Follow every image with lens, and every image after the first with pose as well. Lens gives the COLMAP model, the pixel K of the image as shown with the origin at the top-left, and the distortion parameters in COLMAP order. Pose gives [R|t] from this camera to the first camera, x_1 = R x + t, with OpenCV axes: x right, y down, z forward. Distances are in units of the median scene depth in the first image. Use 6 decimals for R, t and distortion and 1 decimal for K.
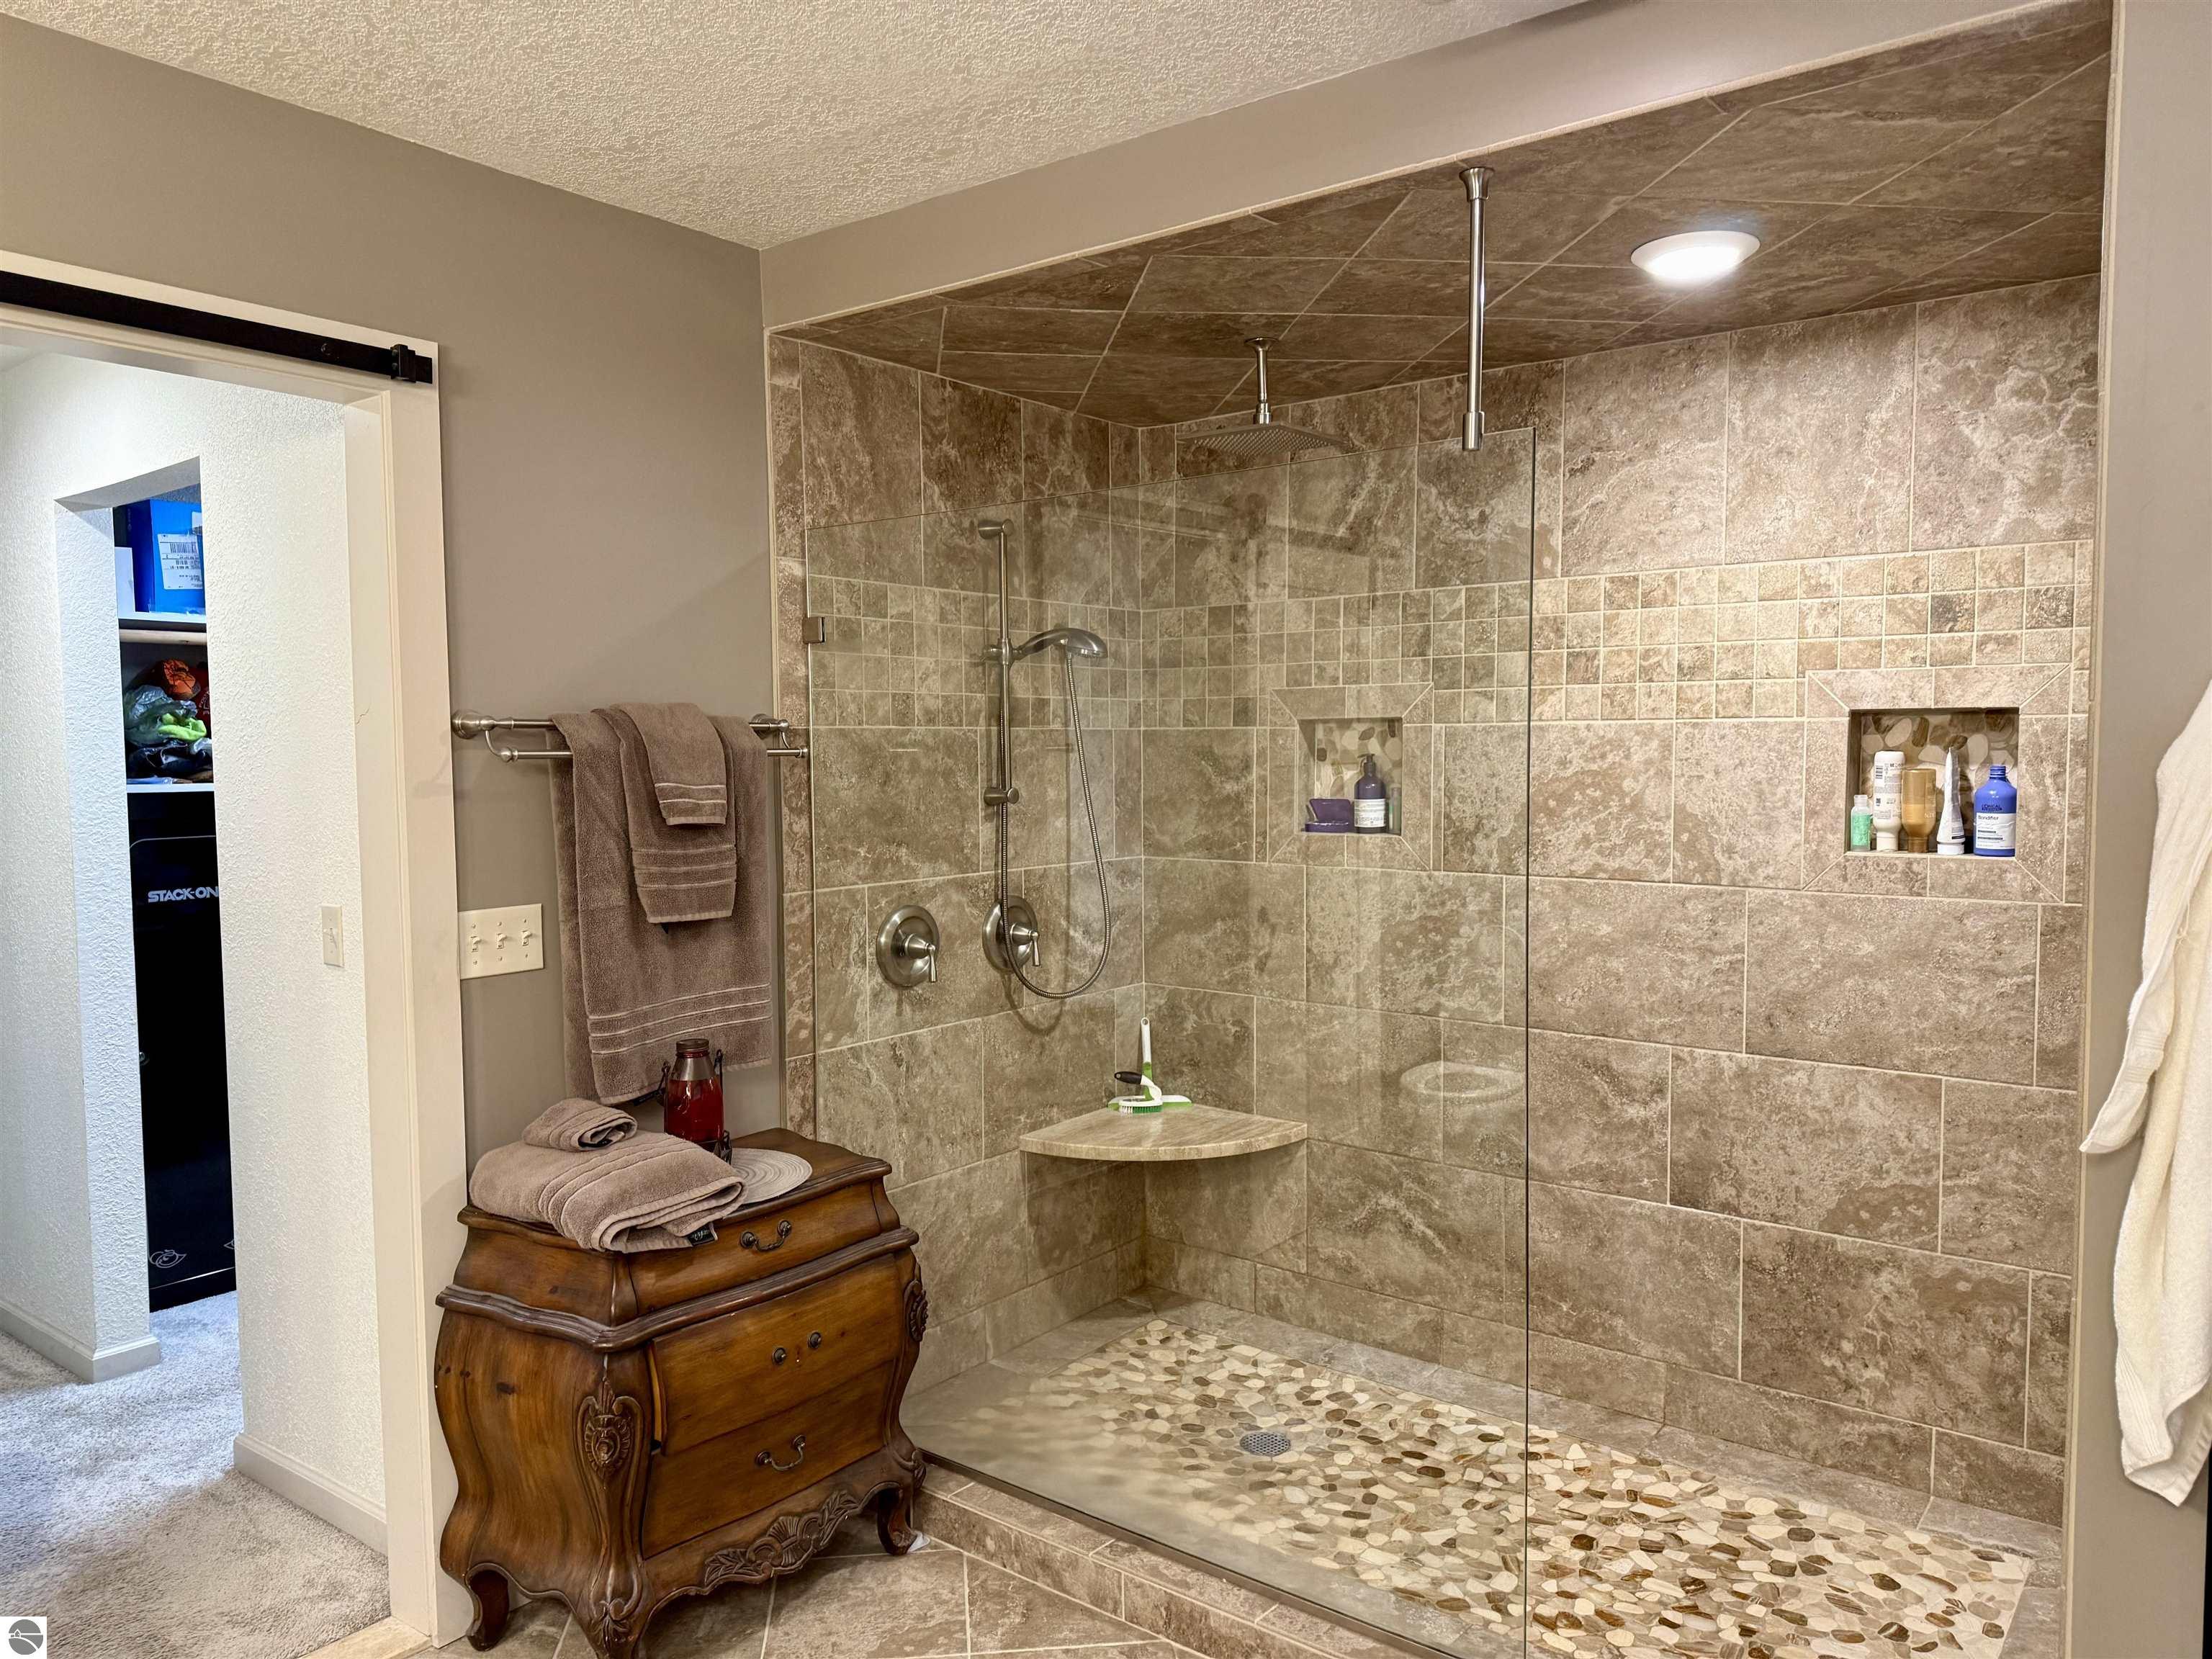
lens RADIAL K [[1541.0, 0, 1106.0], [0, 1541.0, 829.5], [0, 0, 1]] dist [0.123017, -0.155761]
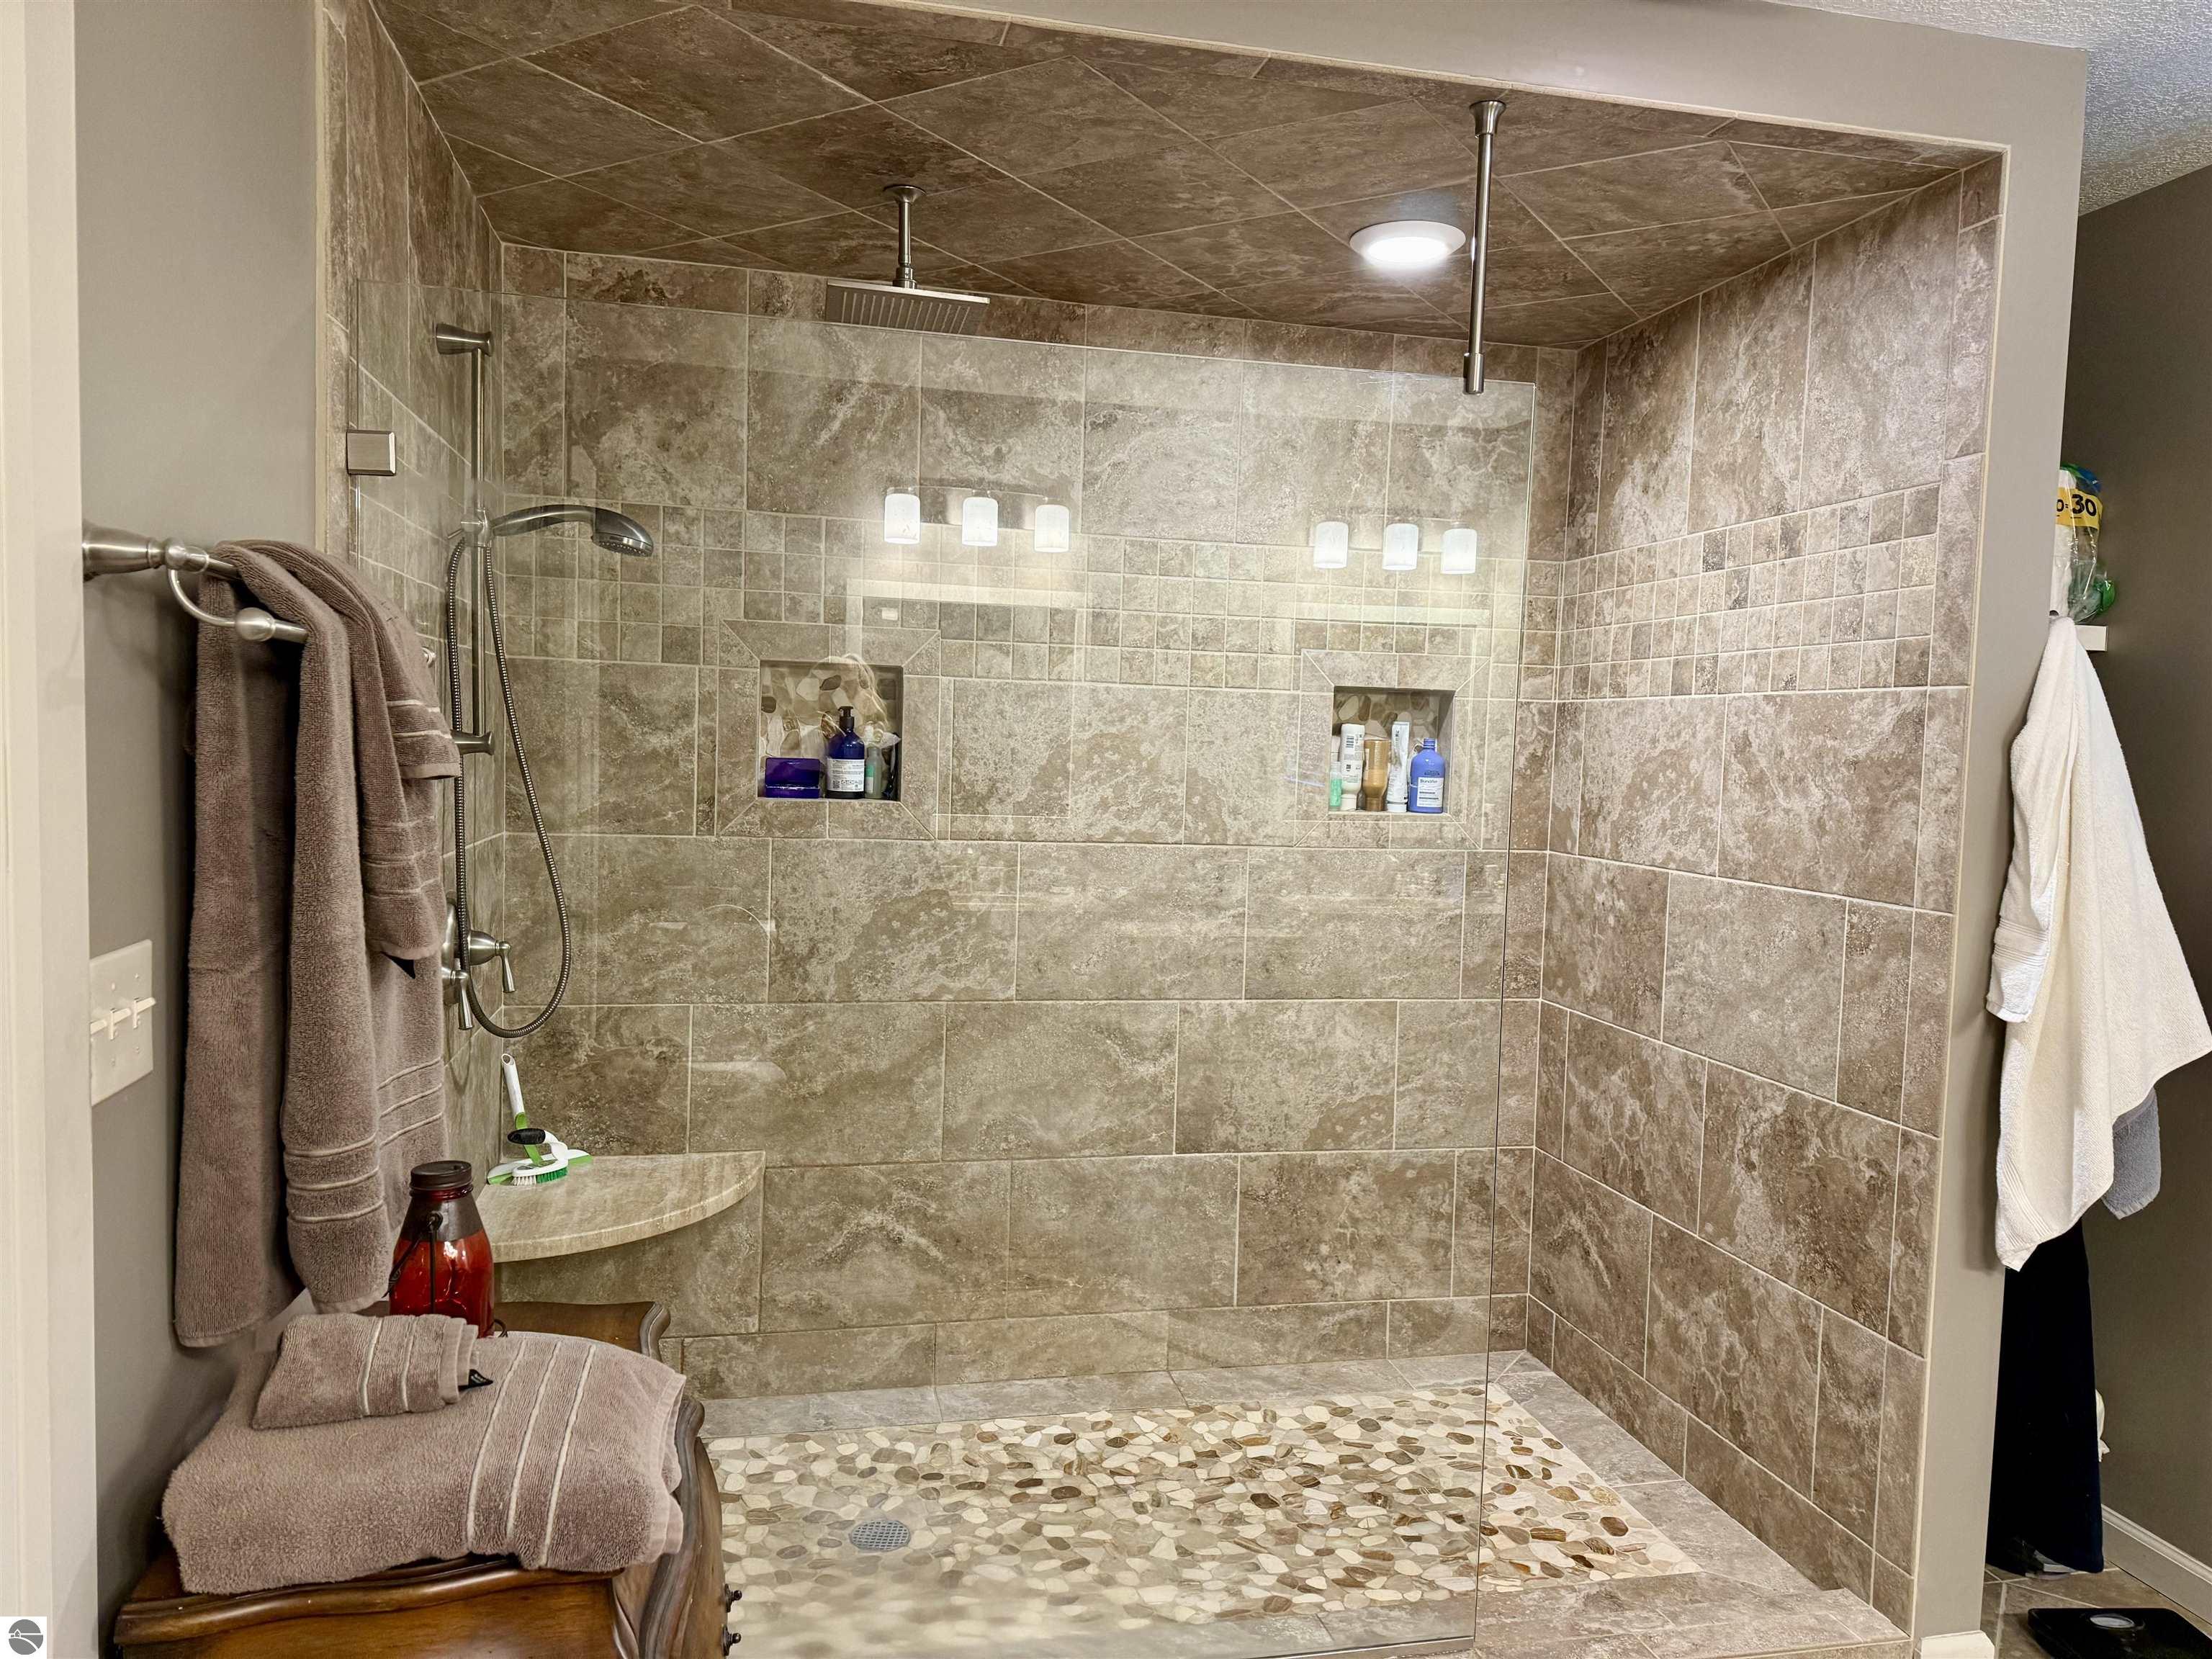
lens RADIAL K [[1545.3, 0, 1106.0], [0, 1545.3, 829.5], [0, 0, 1]] dist [0.196879, -0.375747]
pose [[0.641467, -0.018365, 0.766930, -0.464286], [0.006786, 0.999810, 0.018266, 0.005378], [-0.767120, -0.006513, 0.641470, 0.381836]]
